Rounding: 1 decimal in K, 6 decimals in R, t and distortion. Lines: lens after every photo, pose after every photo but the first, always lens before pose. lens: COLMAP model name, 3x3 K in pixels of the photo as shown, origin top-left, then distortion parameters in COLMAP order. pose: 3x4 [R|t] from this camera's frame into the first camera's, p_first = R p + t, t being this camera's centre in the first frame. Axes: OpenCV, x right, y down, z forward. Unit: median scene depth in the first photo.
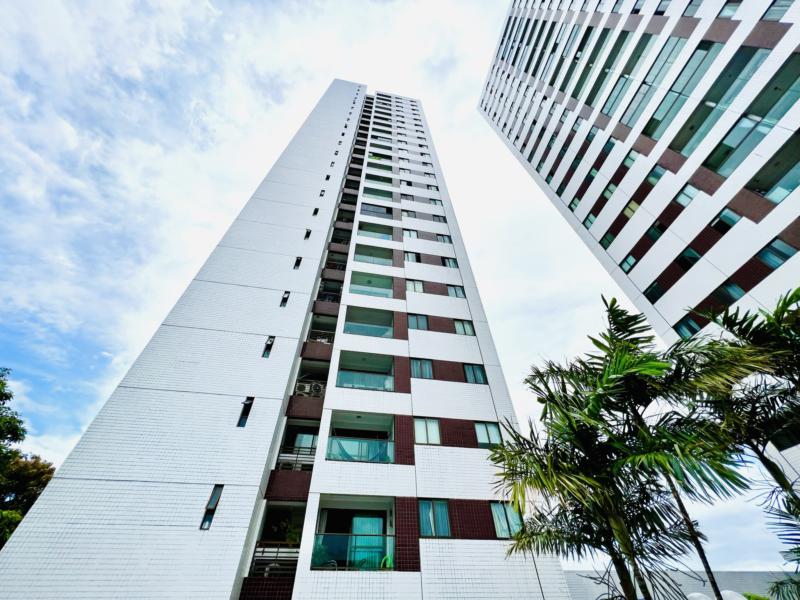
lens RADIAL K [[319.2, 0, 397.0], [0, 319.2, 298.9], [0, 0, 1]] dist [-0.000208, -0.001053]
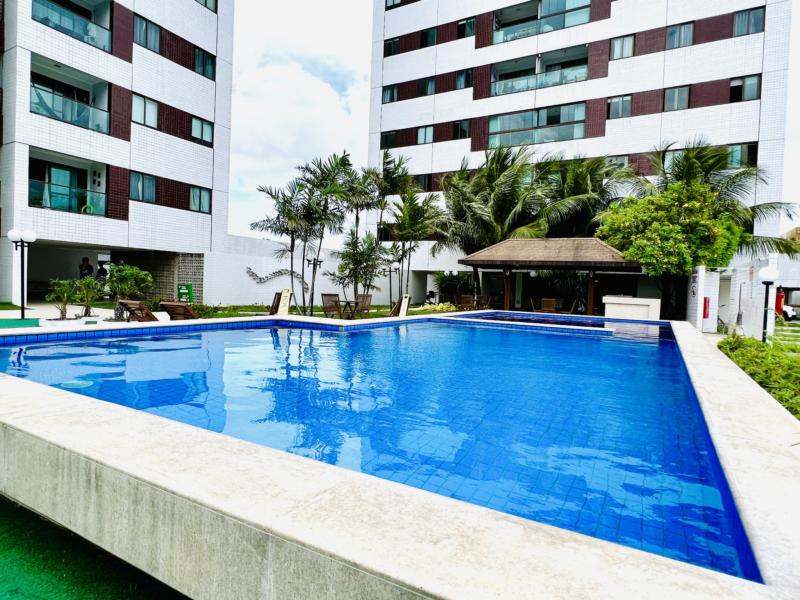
lens RADIAL K [[466.8, 0, 392.0], [0, 466.8, 297.6], [0, 0, 1]] dist [0.005201, -0.003182]
pose [[0.650425, 0.022937, 0.759224, -0.466243], [-0.588099, 0.647796, 0.484253, -0.336868], [-0.480715, -0.761469, 0.434832, -0.395566]]
